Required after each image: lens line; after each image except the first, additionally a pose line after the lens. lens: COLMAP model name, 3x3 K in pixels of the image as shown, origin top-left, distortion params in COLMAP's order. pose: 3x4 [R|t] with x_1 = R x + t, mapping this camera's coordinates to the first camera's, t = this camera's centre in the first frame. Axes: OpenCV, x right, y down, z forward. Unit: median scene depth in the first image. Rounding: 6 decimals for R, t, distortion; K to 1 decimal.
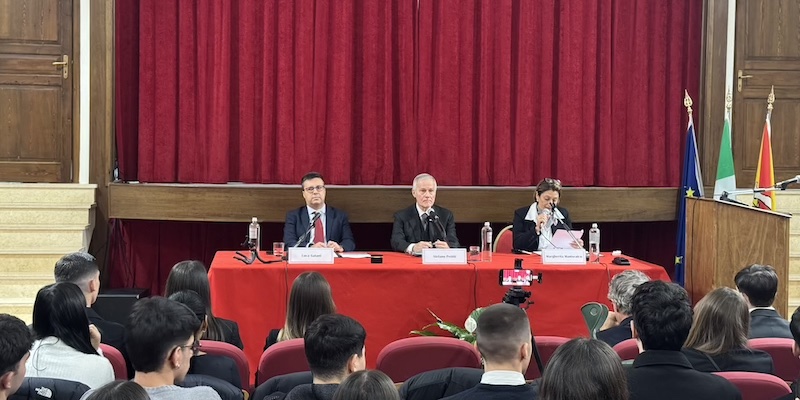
lens RADIAL K [[1055.8, 0, 399.6], [0, 1055.8, 200.7], [0, 0, 1]] dist [0.035111, 0.000000]
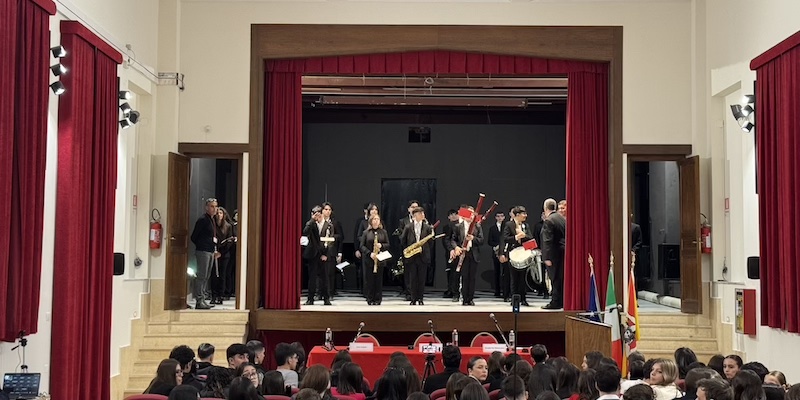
lens RADIAL K [[1055.8, 0, 400.7], [0, 1055.8, 201.6], [0, 0, 1]] dist [0.035111, 0.000000]
pose [[0.993415, -0.015004, -0.113586, 0.167389], [0.002078, 0.993584, -0.113075, 0.004529], [0.114554, 0.112094, 0.987073, -0.737788]]
